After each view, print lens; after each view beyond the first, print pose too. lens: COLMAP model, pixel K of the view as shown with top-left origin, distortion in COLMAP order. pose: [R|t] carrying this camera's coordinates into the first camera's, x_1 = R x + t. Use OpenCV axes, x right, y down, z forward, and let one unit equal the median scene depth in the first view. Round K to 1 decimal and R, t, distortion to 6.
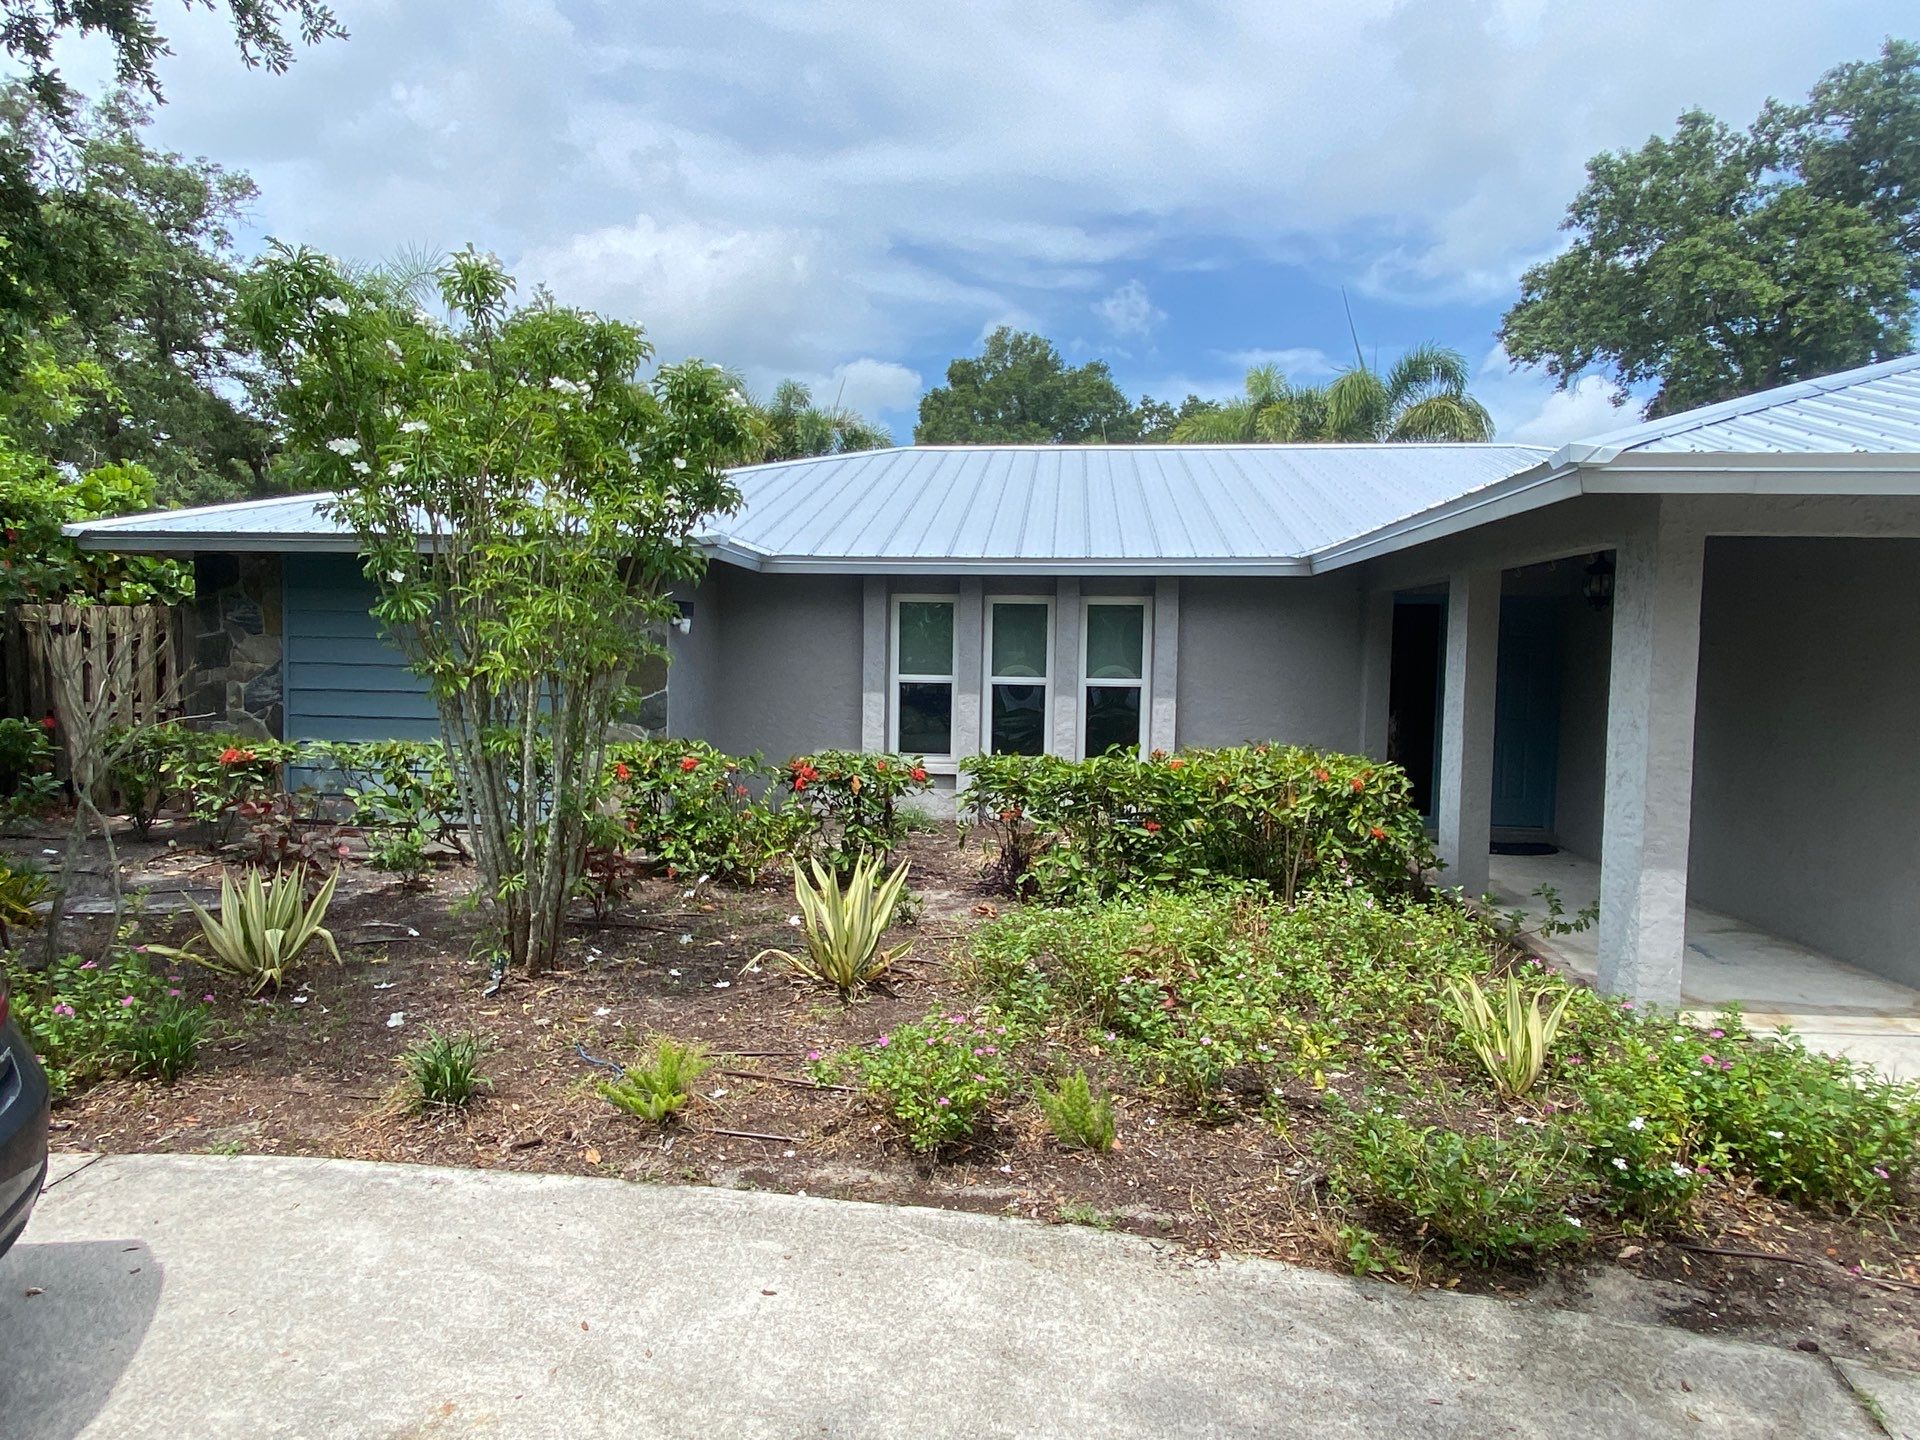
lens RADIAL K [[1176.9, 0, 956.2], [0, 1176.9, 708.3], [0, 0, 1]] dist [0.033961, -0.031307]
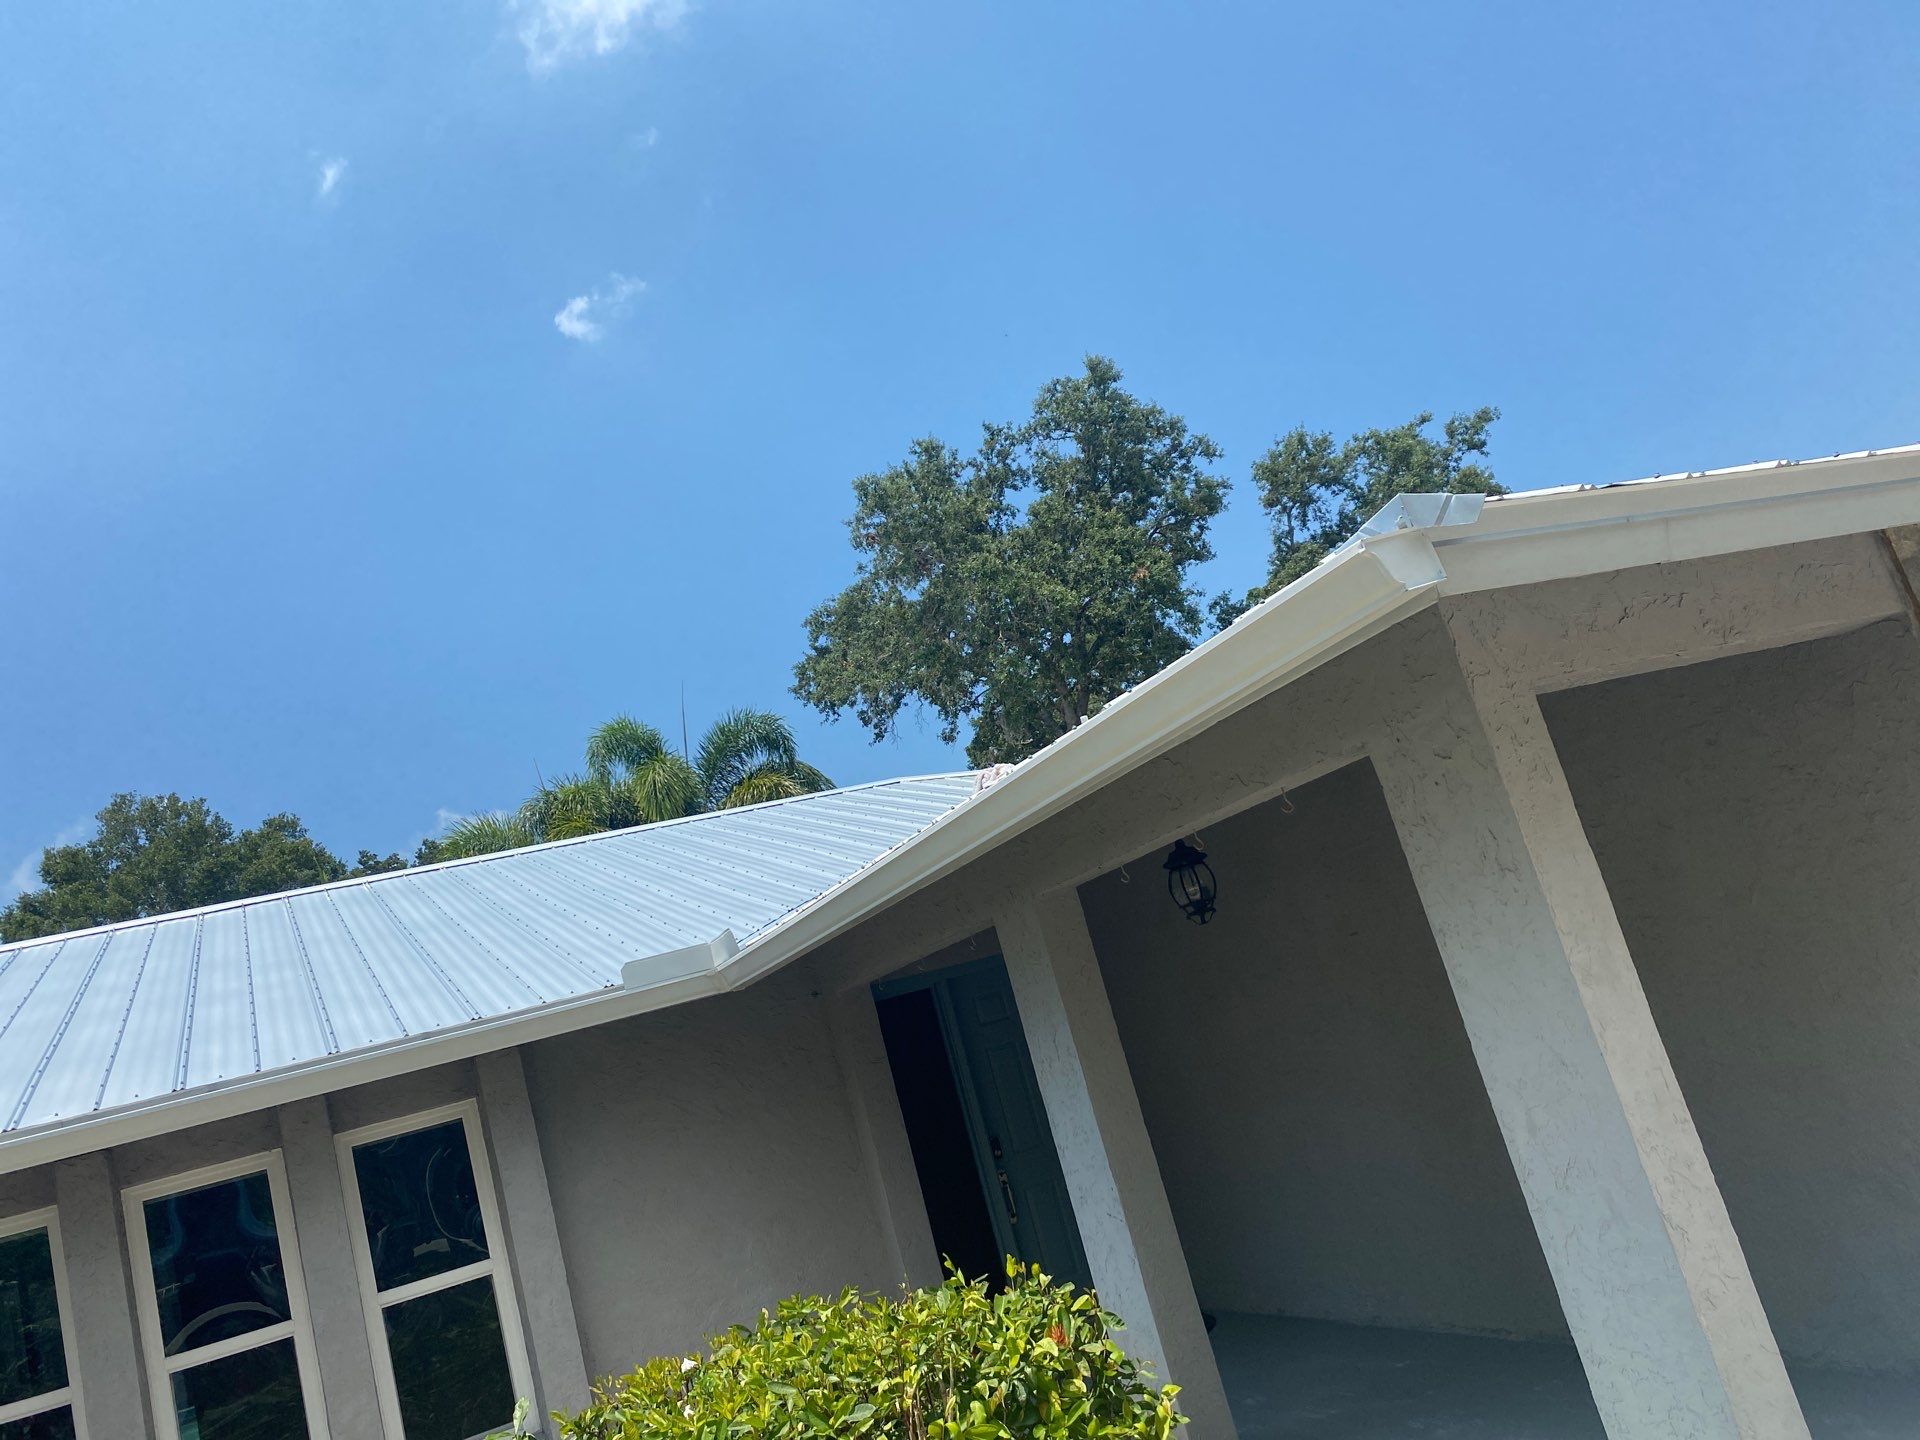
lens RADIAL K [[1443.8, 0, 963.7], [0, 1443.8, 707.6], [0, 0, 1]] dist [0.030735, -0.050715]
pose [[0.837044, -0.125846, 0.532465, 0.034959], [0.298185, 0.920887, -0.251103, -0.038783], [-0.458740, 0.368957, 0.808349, 0.447887]]
